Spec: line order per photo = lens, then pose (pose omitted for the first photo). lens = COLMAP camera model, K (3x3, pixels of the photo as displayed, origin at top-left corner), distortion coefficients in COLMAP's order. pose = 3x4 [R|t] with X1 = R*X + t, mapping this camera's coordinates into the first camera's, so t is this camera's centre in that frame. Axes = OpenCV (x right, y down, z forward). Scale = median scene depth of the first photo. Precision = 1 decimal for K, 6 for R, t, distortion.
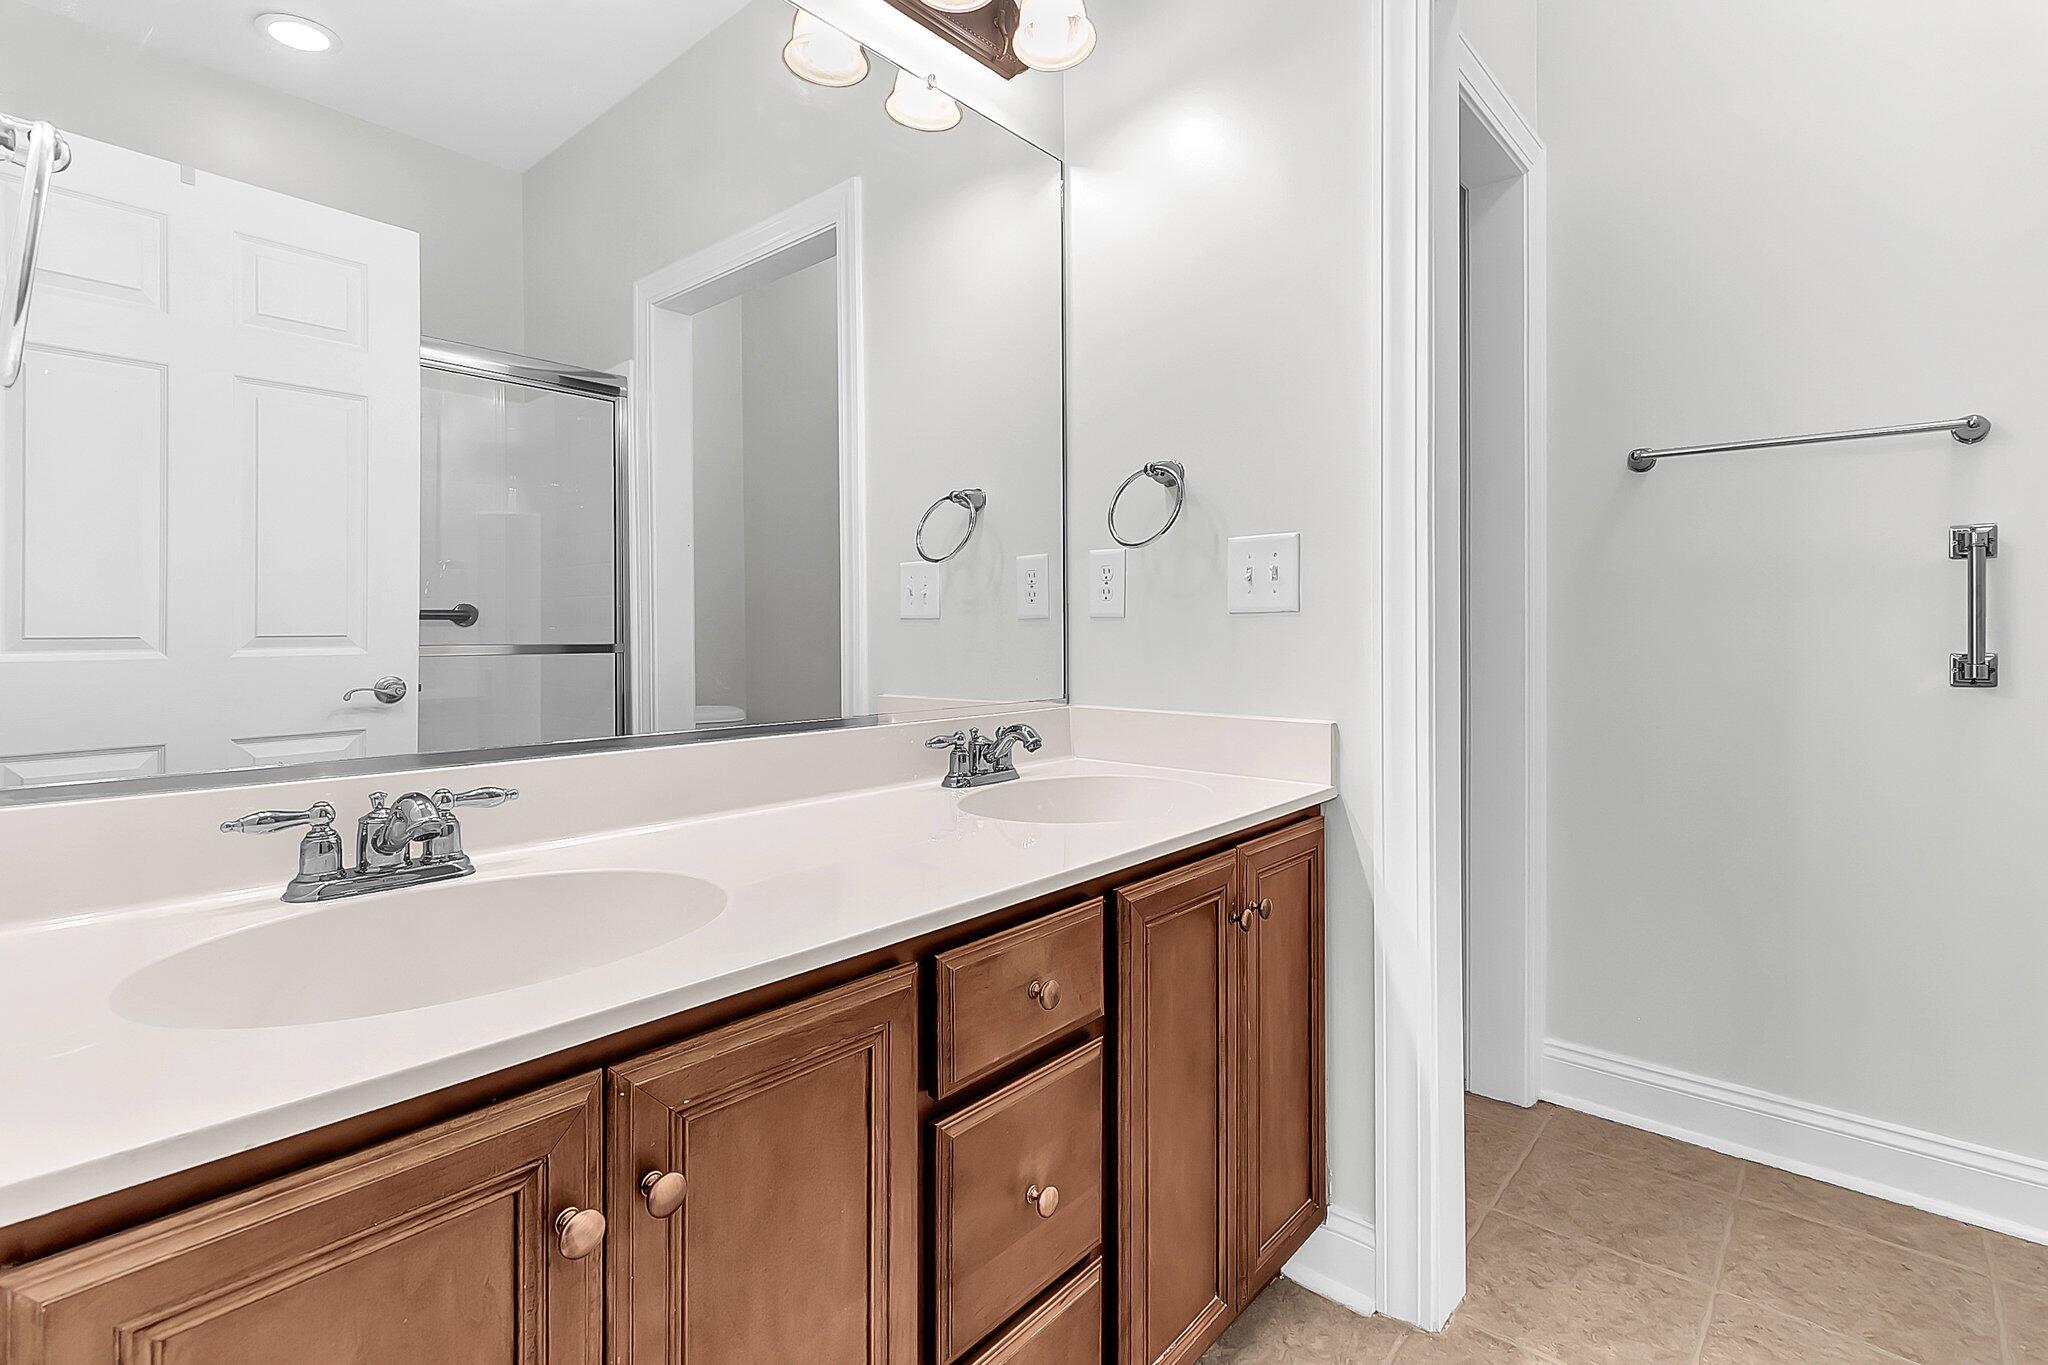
lens RADIAL K [[988.5, 0, 1072.5], [0, 988.5, 631.4], [0, 0, 1]] dist [-0.000750, -0.016330]
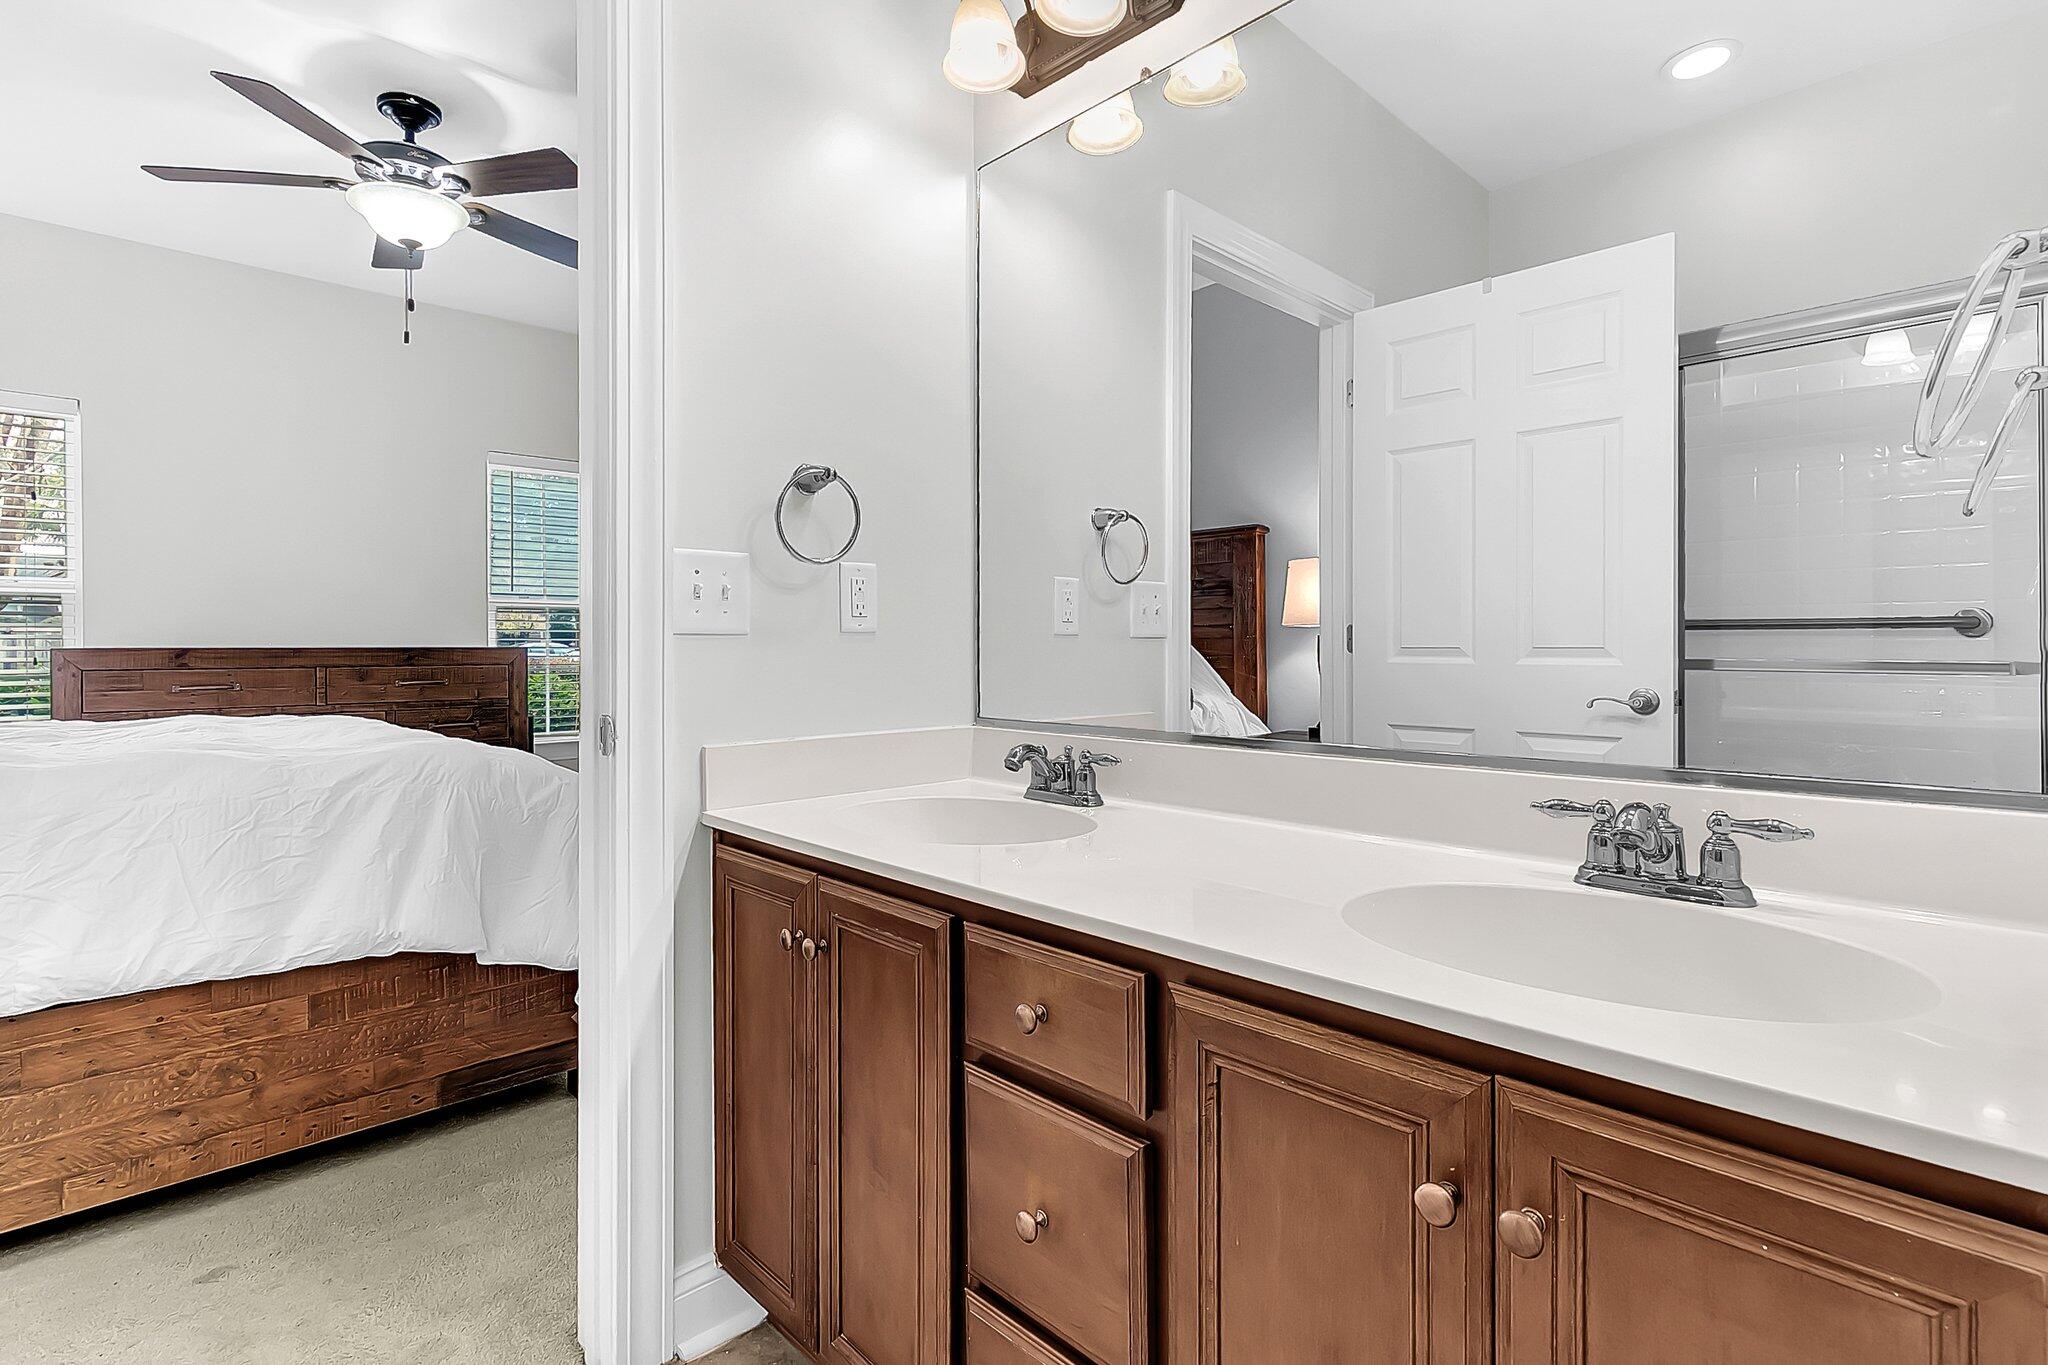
lens RADIAL K [[1000.9, 0, 1024.0], [0, 1000.9, 682.5], [0, 0, 1]] dist [-0.001946, -0.000249]
pose [[-0.102102, 0.042504, -0.993866, 0.436345], [-0.000541, 0.999084, 0.042782, -0.004210], [0.994774, 0.004906, -0.101985, 0.505843]]
